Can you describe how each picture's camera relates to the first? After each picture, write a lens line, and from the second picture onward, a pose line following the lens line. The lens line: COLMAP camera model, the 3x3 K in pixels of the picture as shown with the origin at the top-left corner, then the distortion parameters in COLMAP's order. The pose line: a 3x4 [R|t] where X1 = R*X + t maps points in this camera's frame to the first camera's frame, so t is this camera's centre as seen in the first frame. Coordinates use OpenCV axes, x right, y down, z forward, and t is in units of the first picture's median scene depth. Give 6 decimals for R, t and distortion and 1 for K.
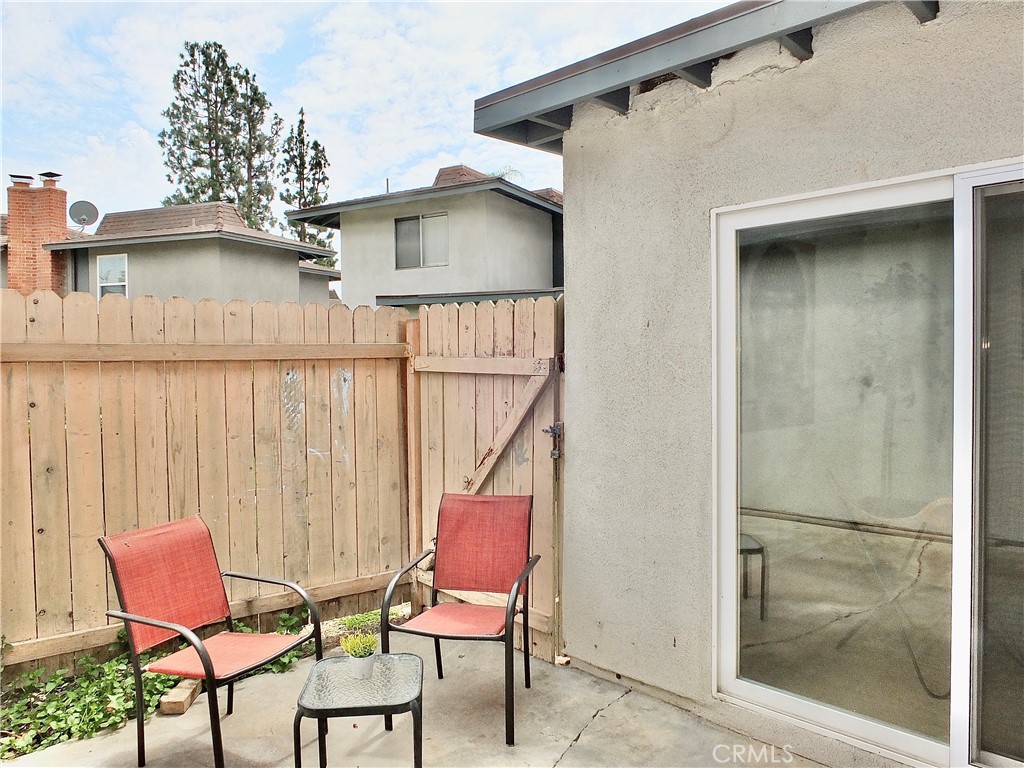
lens RADIAL K [[707.7, 0, 512.0], [0, 707.7, 384.0], [0, 0, 1]] dist [-0.027987, 0.000595]
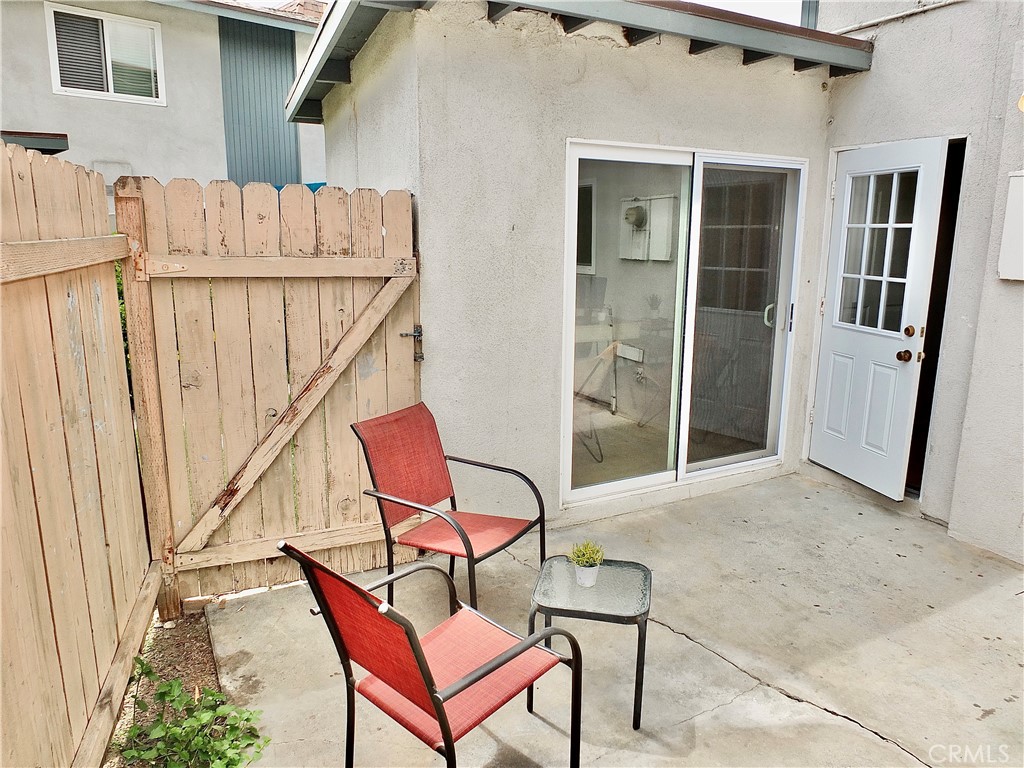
lens RADIAL K [[707.7, 0, 512.0], [0, 707.7, 384.0], [0, 0, 1]] dist [-0.027987, 0.000595]
pose [[0.299652, -0.185682, 0.935805, -0.822957], [0.017933, 0.981801, 0.189066, -0.047217], [-0.953880, -0.039872, 0.297528, 0.580327]]
